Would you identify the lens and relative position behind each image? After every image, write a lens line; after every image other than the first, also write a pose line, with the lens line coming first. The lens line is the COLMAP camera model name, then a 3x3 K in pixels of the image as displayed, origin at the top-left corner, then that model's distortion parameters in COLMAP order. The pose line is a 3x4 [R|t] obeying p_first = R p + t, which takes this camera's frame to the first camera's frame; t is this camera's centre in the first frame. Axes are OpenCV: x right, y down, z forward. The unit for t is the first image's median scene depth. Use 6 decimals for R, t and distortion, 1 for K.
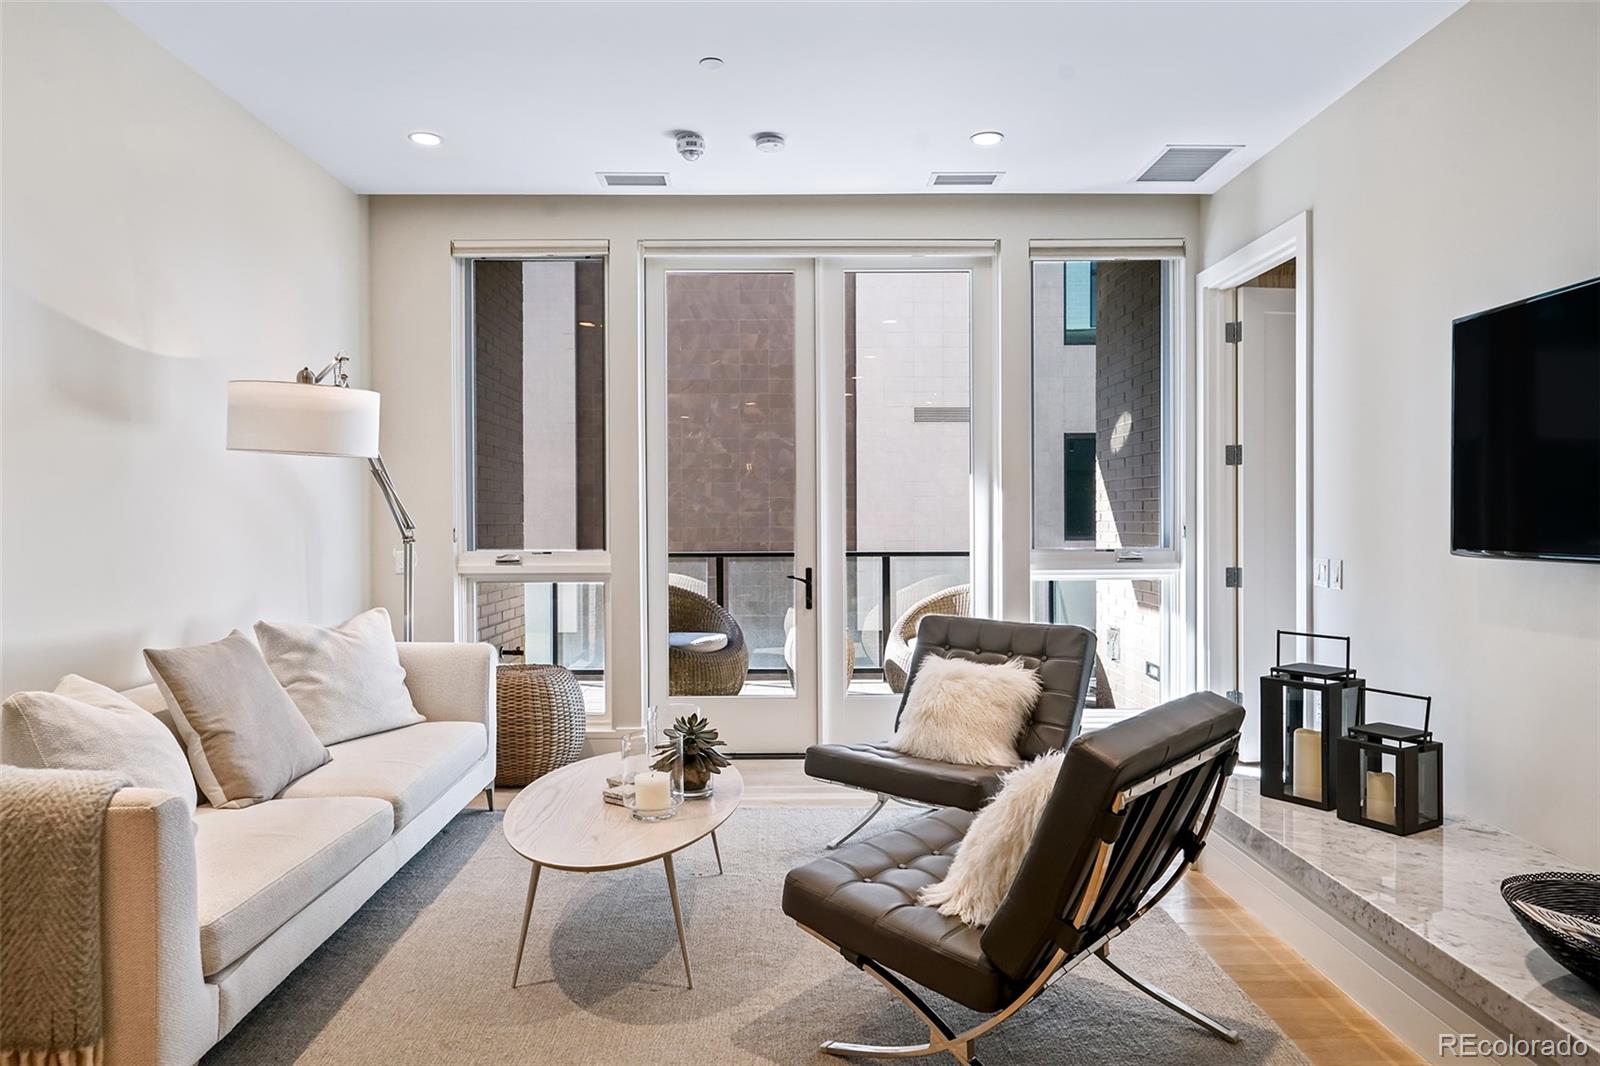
lens RADIAL K [[993.8, 0, 792.8], [0, 993.8, 526.5], [0, 0, 1]] dist [0.007320, 0.000594]
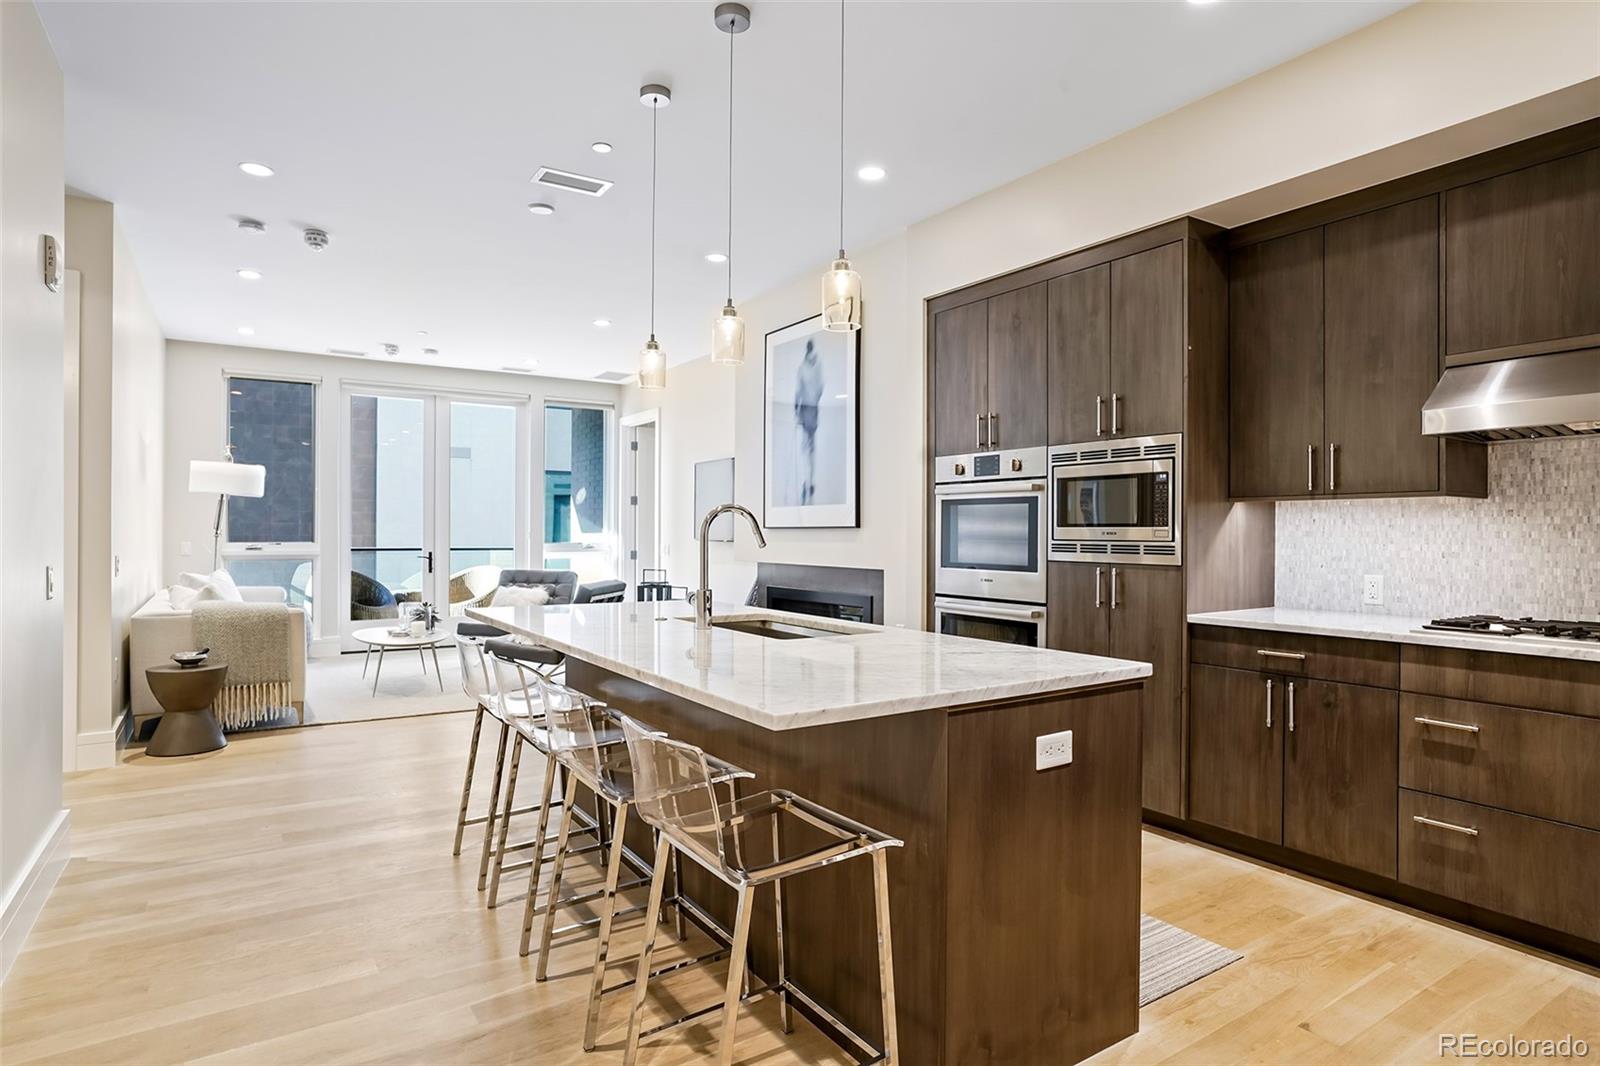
lens RADIAL K [[874.6, 0, 806.9], [0, 874.6, 532.9], [0, 0, 1]] dist [-0.023562, 0.009003]
pose [[0.834122, 0.011236, 0.551465, -0.340484], [-0.006353, 0.999922, -0.010764, 0.020719], [-0.551543, 0.005475, 0.834128, -0.920238]]
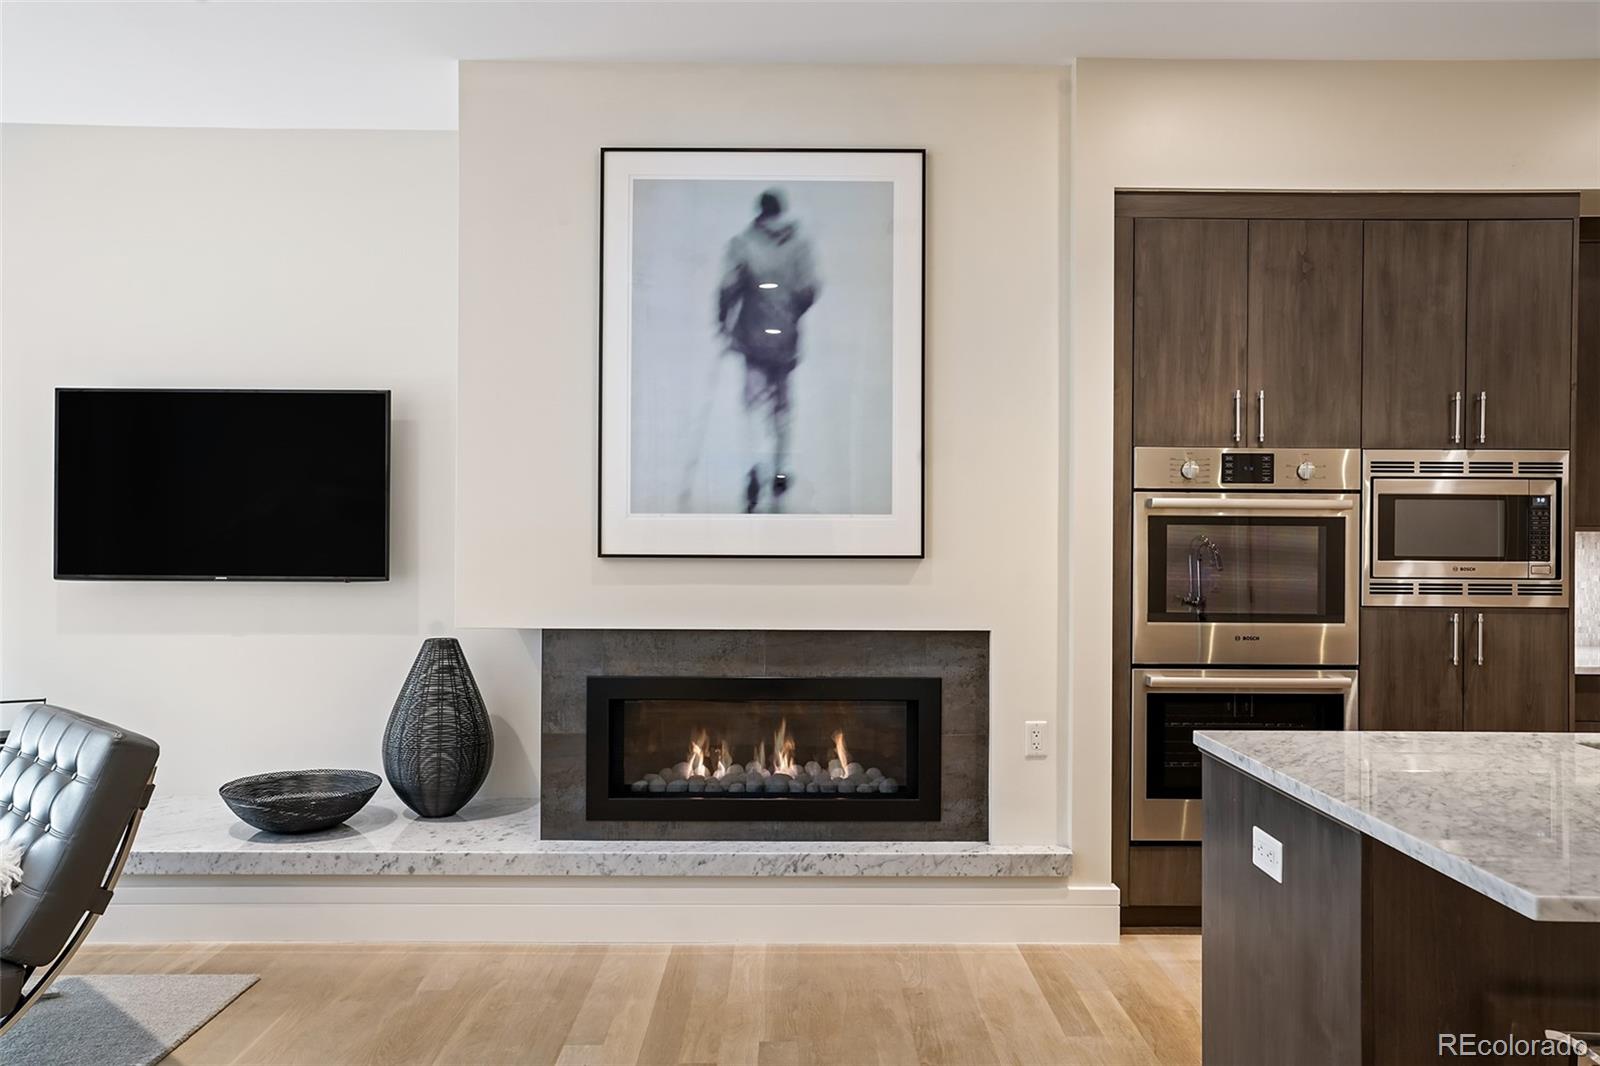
lens RADIAL K [[1077.7, 0, 806.0], [0, 1077.7, 536.4], [0, 0, 1]] dist [-0.003836, 0.021189]
pose [[-0.001026, 0.008289, 0.999965, -0.439039], [0.002935, 0.999961, -0.008286, -0.007565], [-0.999995, 0.002926, -0.001050, 0.058072]]
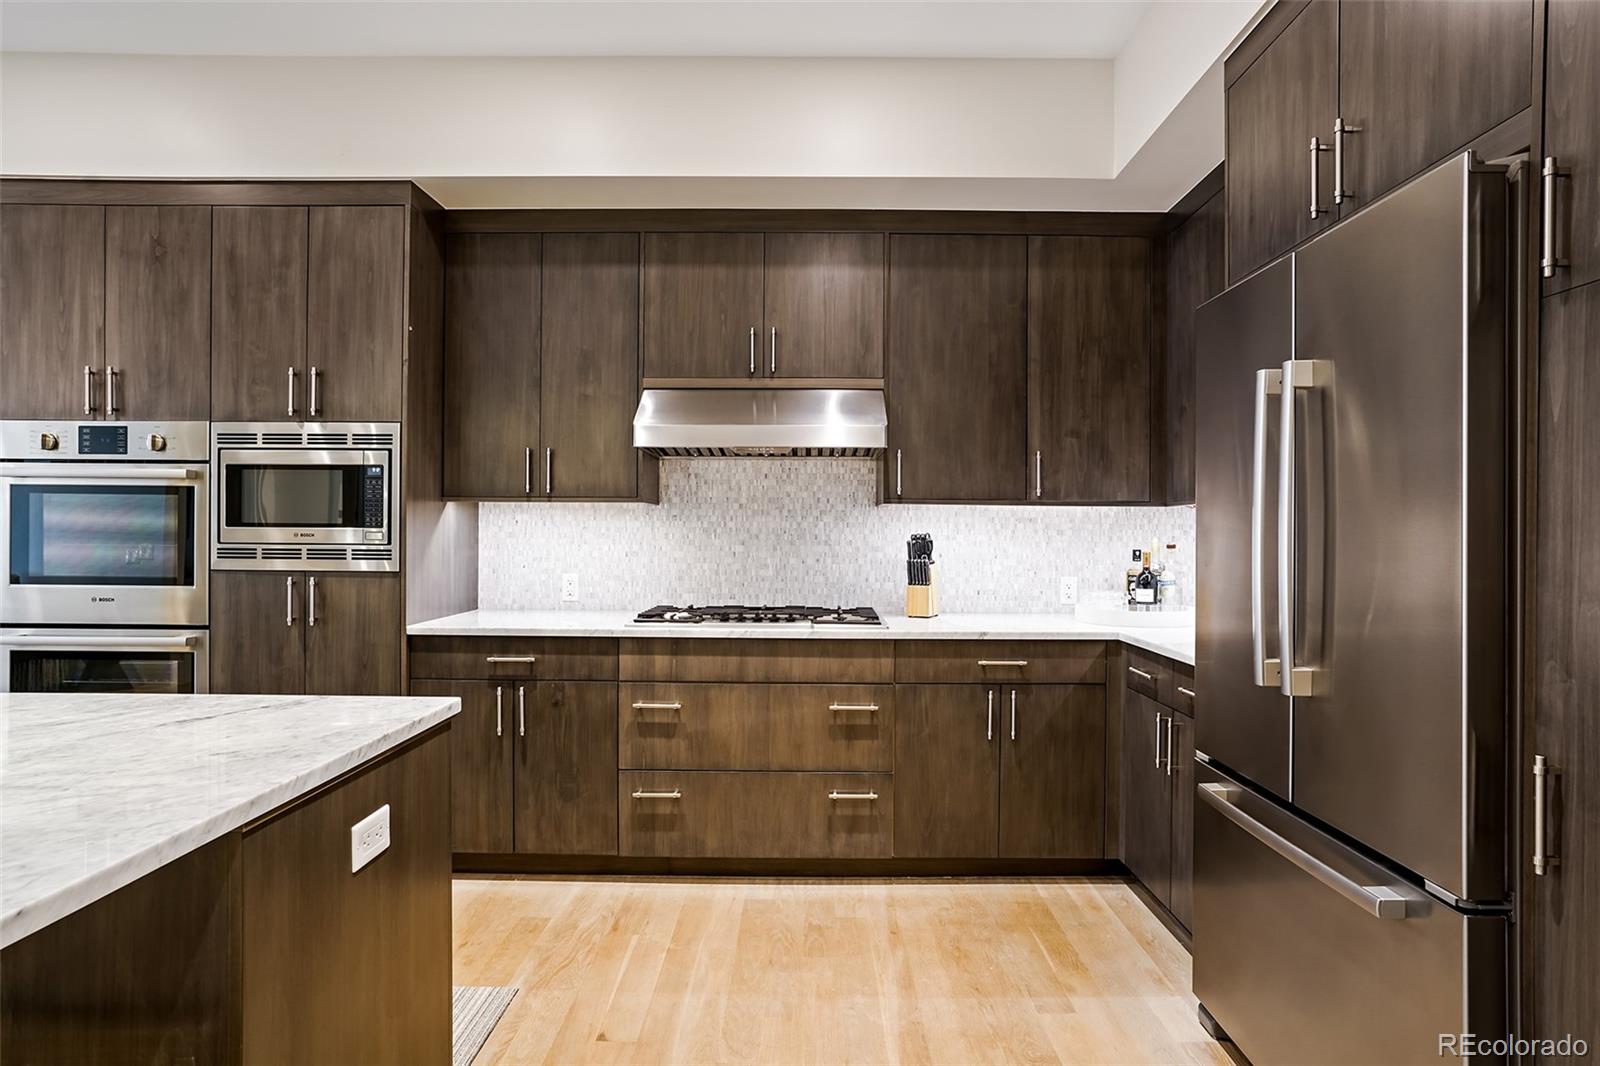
lens RADIAL K [[861.0, 0, 805.1], [0, 861.0, 534.2], [0, 0, 1]] dist [-0.028804, 0.015572]
pose [[0.007738, 0.003447, 0.999964, -0.312657], [0.000832, 0.999994, -0.003454, 0.012634], [-0.999970, 0.000859, 0.007735, -0.791402]]
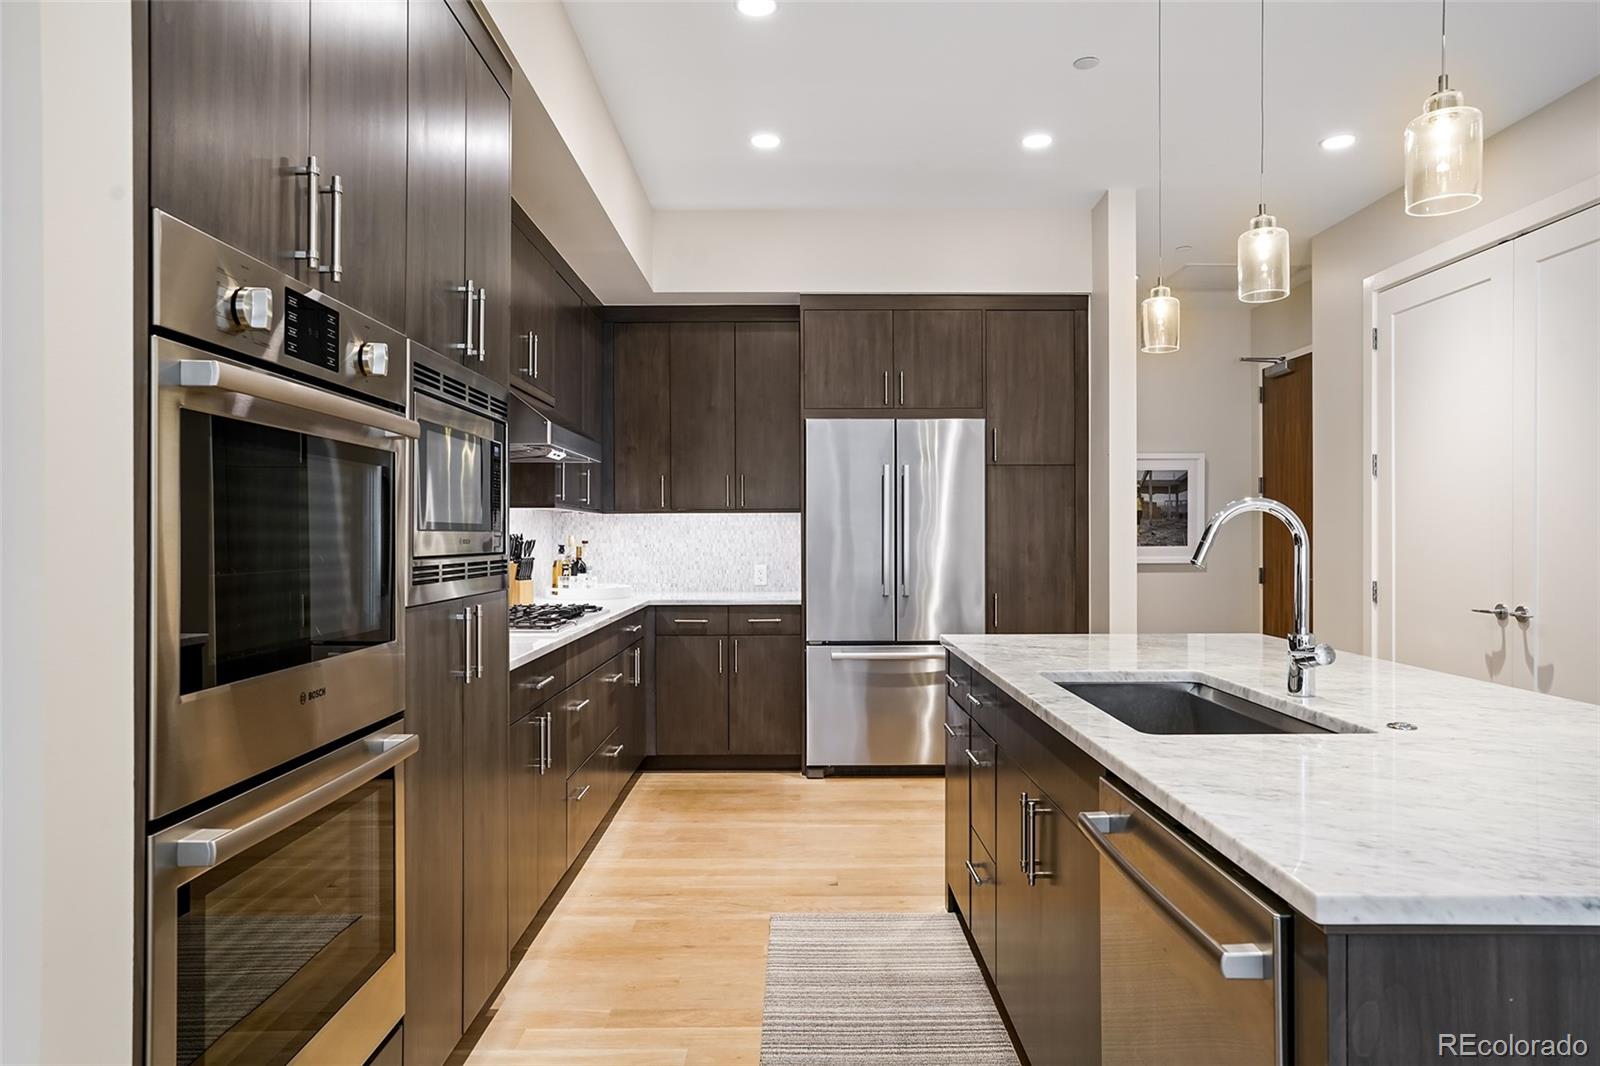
lens RADIAL K [[1001.8, 0, 805.0], [0, 1001.8, 538.6], [0, 0, 1]] dist [-0.006761, 0.003932]
pose [[-0.999879, 0.006449, -0.014172, 0.168631], [0.006280, 0.999909, 0.011947, 0.004481], [0.014248, 0.011857, -0.999828, 0.077790]]
